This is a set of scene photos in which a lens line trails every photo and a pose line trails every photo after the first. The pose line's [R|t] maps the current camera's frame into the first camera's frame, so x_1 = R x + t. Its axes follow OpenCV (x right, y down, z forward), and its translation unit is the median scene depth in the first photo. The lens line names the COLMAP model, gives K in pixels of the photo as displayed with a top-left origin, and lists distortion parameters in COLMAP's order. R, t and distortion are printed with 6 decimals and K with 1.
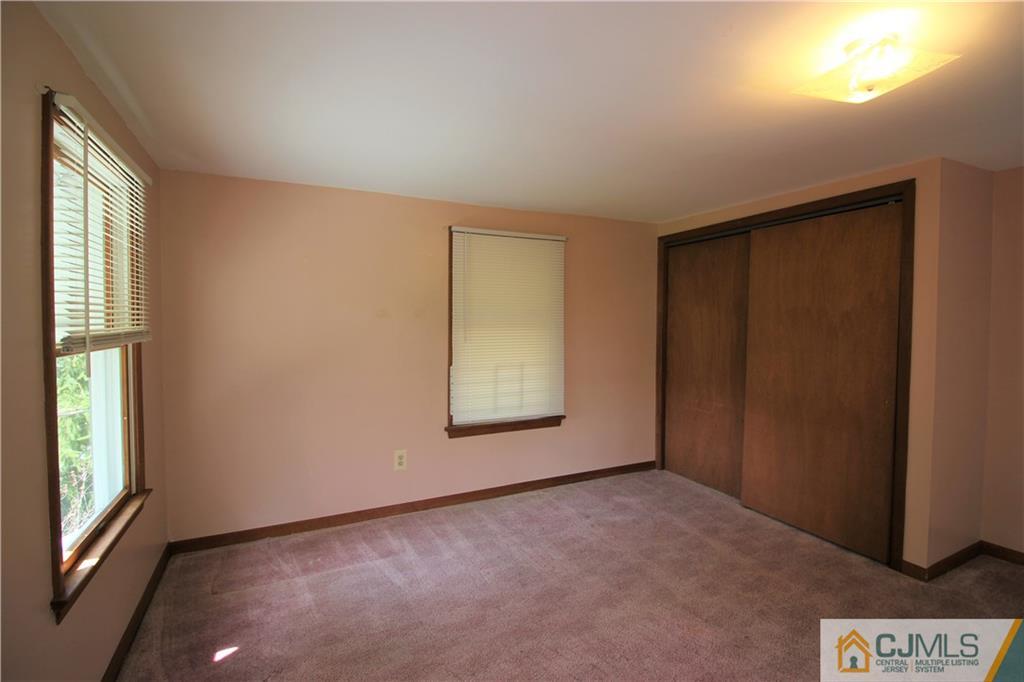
lens RADIAL K [[476.0, 0, 510.9], [0, 476.0, 333.6], [0, 0, 1]] dist [0.001265, -0.013649]
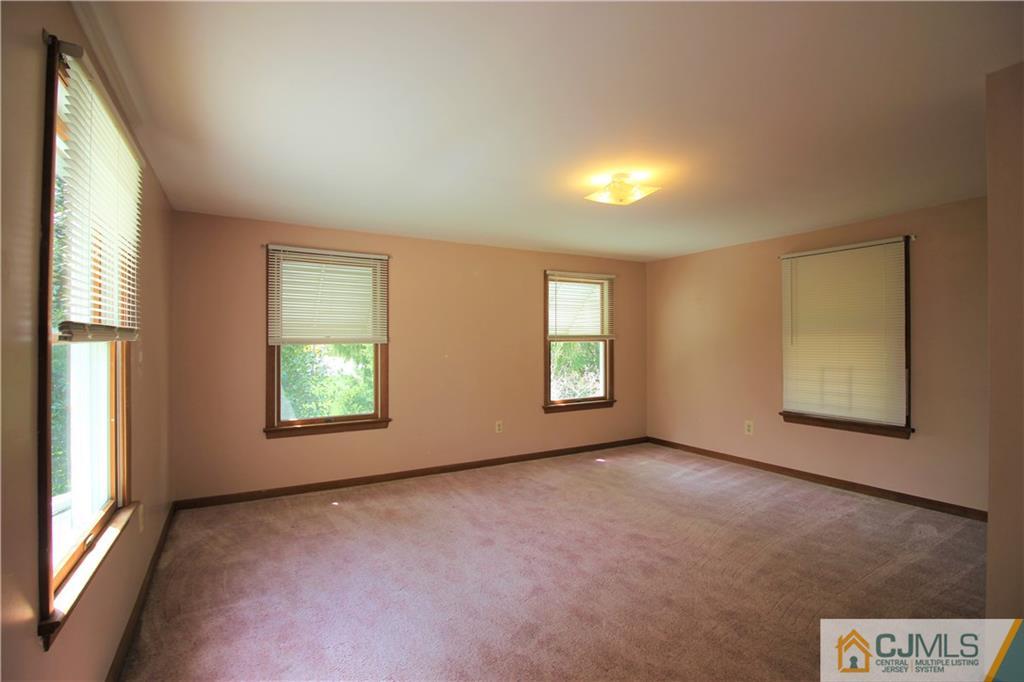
lens RADIAL K [[476.0, 0, 510.9], [0, 476.0, 333.6], [0, 0, 1]] dist [0.001265, -0.013649]
pose [[0.063682, -0.015722, -0.997846, 1.209588], [-0.026639, 0.999493, -0.017448, 0.031112], [0.997615, 0.027693, 0.063231, 0.209388]]
